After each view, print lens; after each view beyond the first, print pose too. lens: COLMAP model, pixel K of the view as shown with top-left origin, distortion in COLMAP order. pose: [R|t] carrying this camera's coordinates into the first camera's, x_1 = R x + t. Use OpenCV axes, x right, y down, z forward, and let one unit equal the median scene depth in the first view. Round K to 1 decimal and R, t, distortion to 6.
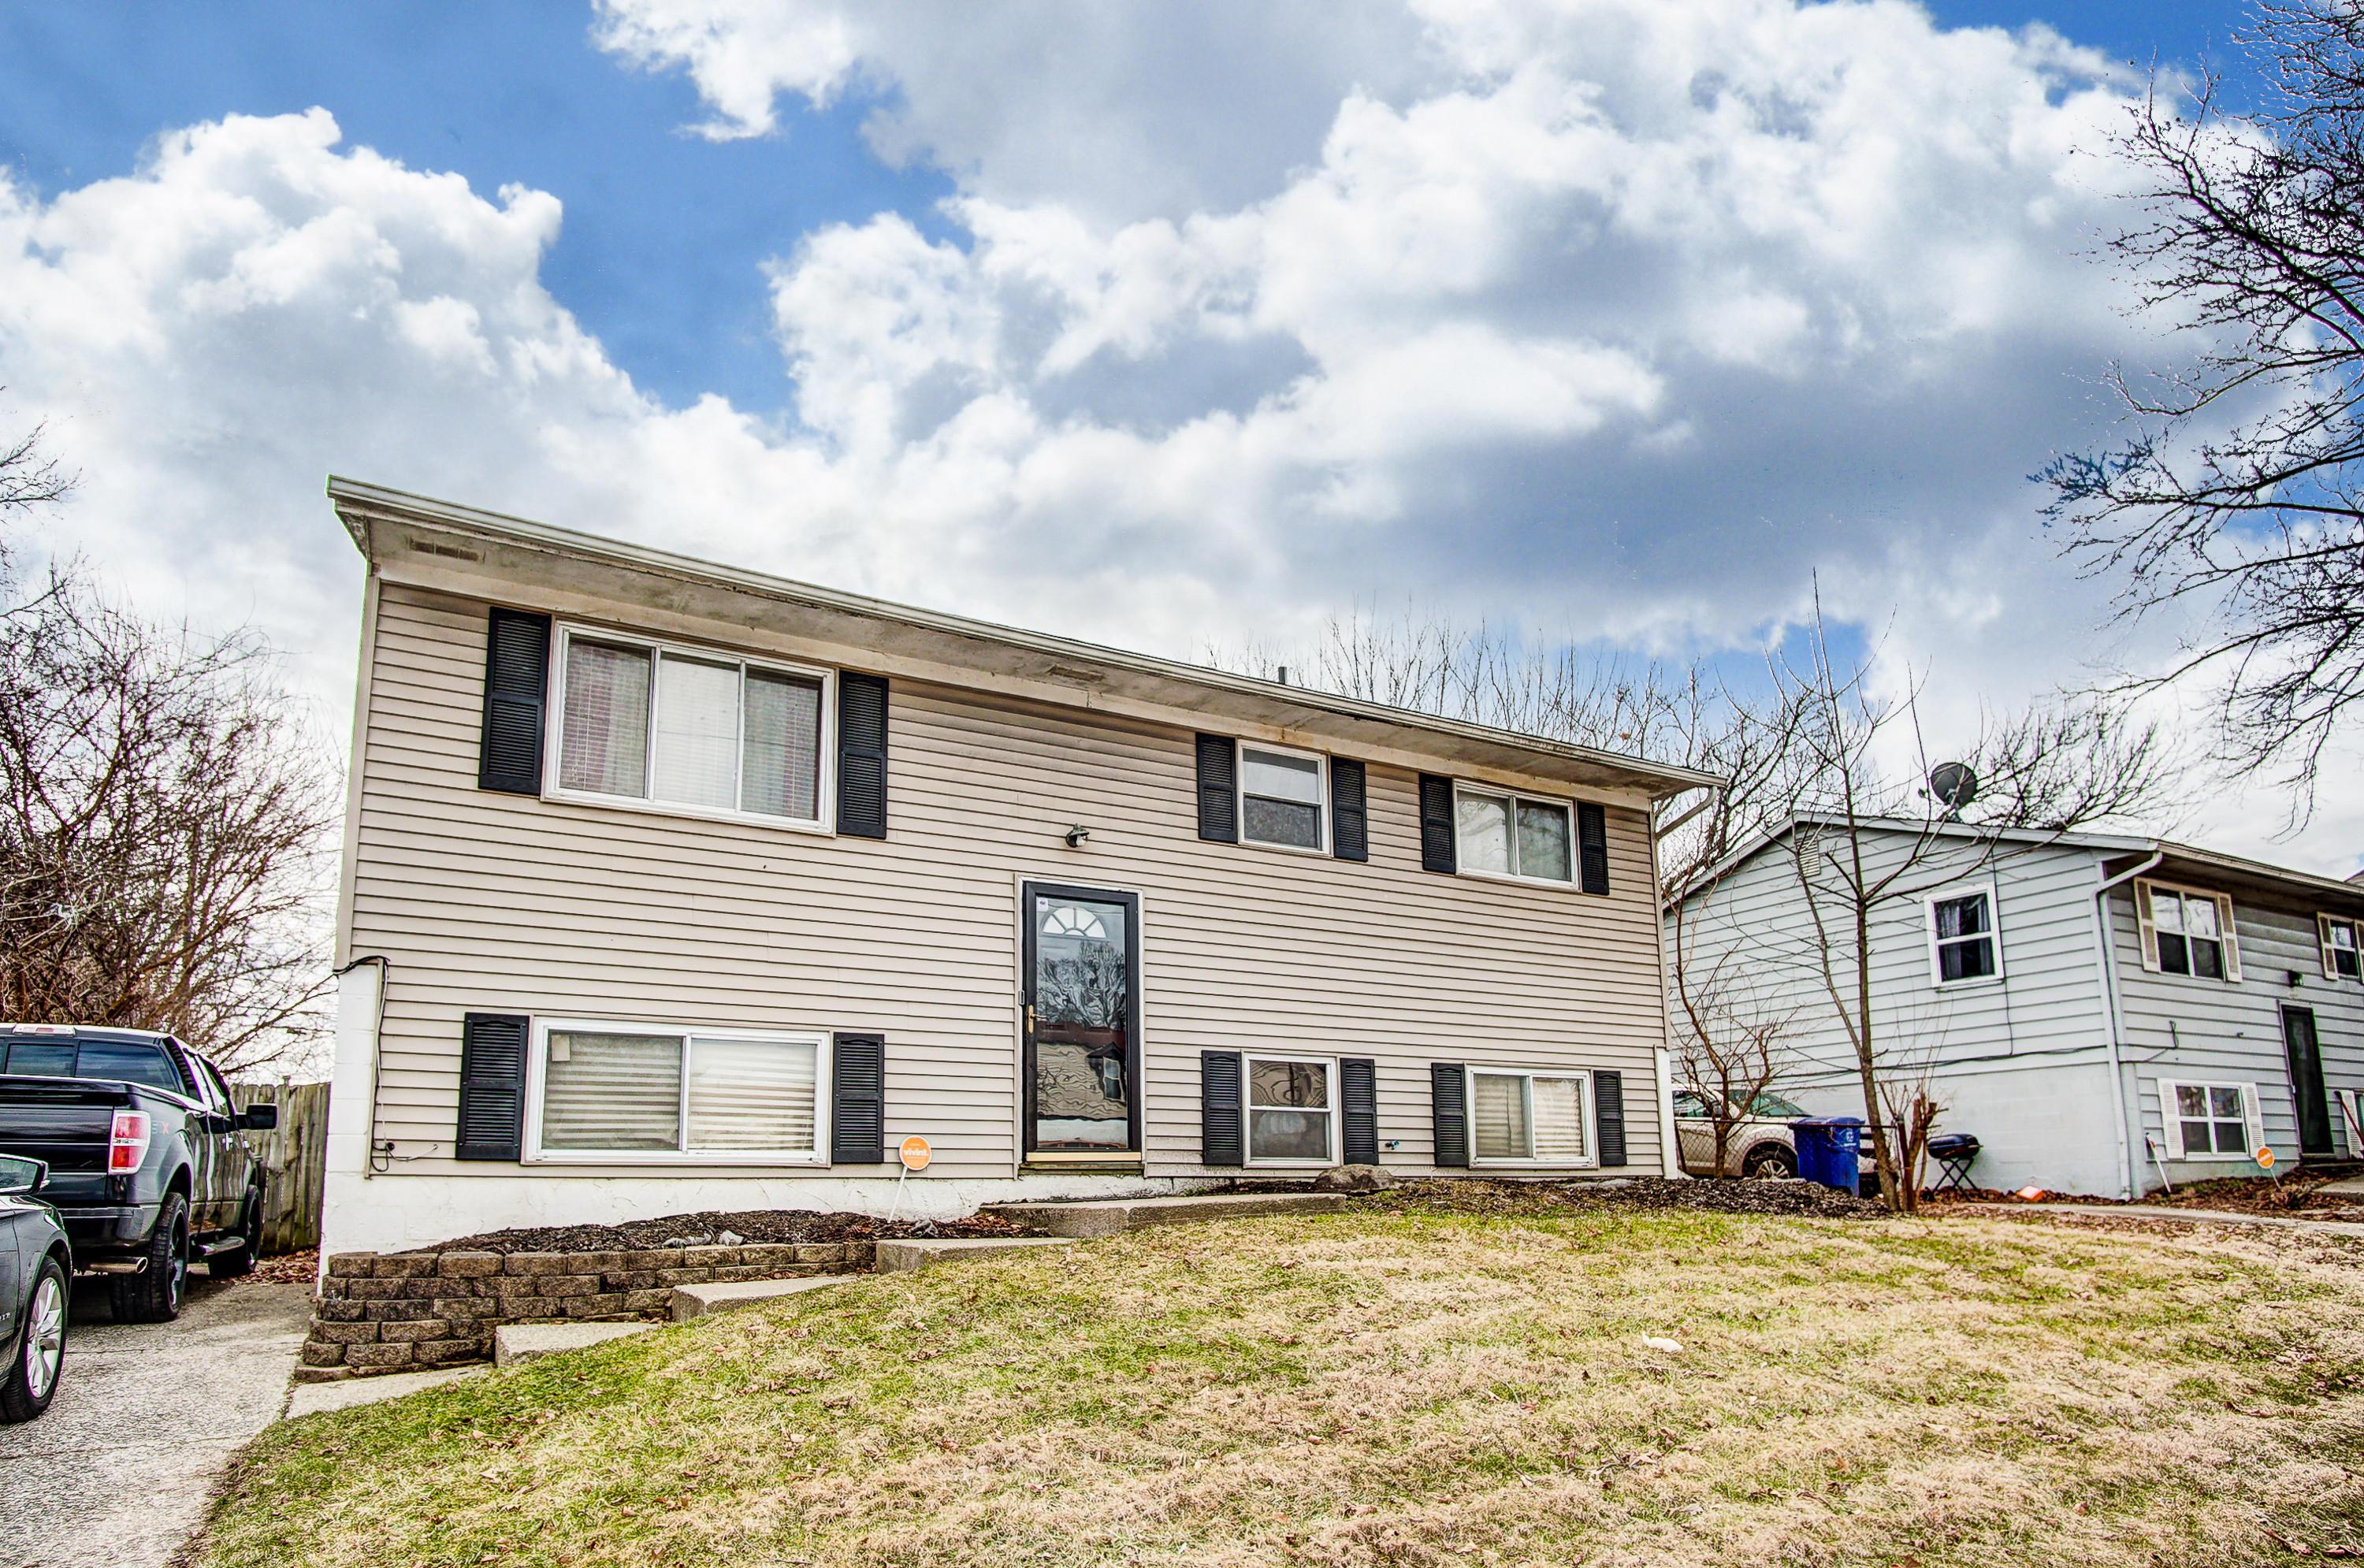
lens RADIAL K [[1071.3, 0, 1183.7], [0, 1071.3, 767.7], [0, 0, 1]] dist [-0.017821, 0.000956]
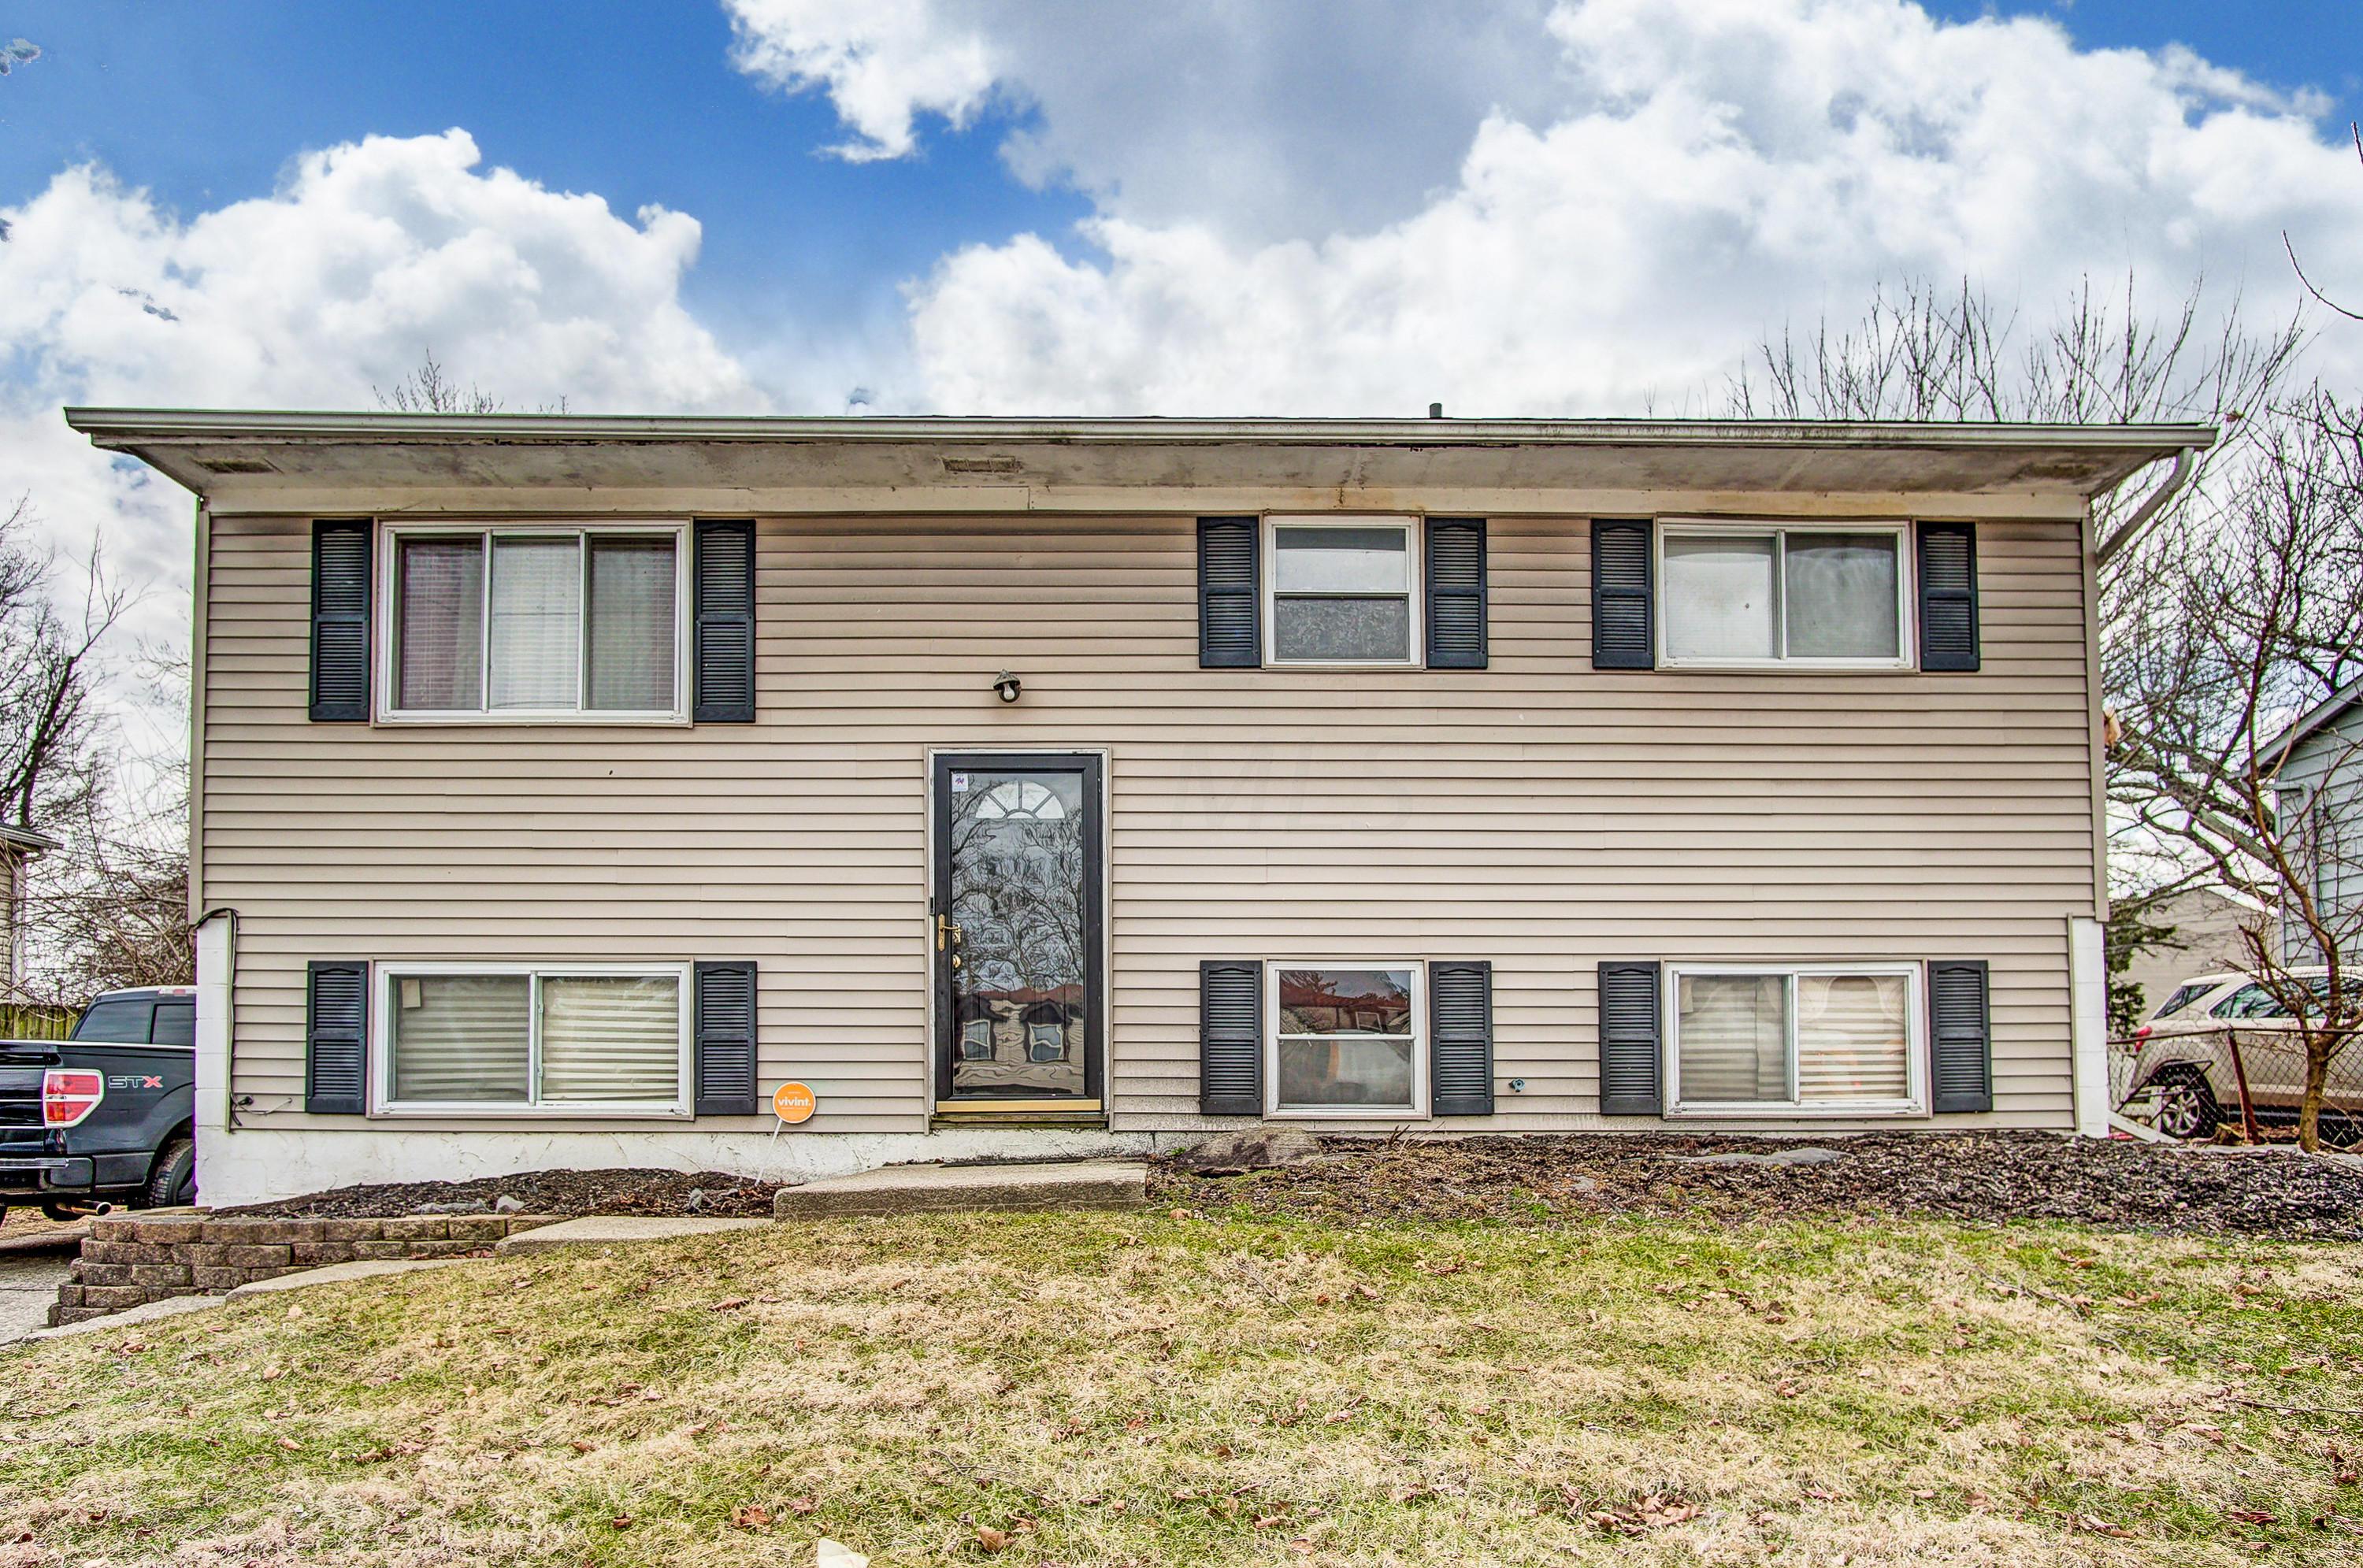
lens RADIAL K [[1276.0, 0, 1181.3], [0, 1276.0, 801.1], [0, 0, 1]] dist [-0.026305, 0.005367]
pose [[0.907666, -0.090596, -0.409799, 0.375844], [0.148724, 0.982492, 0.112206, 0.062367], [0.392459, -0.162793, 0.905248, 0.243843]]
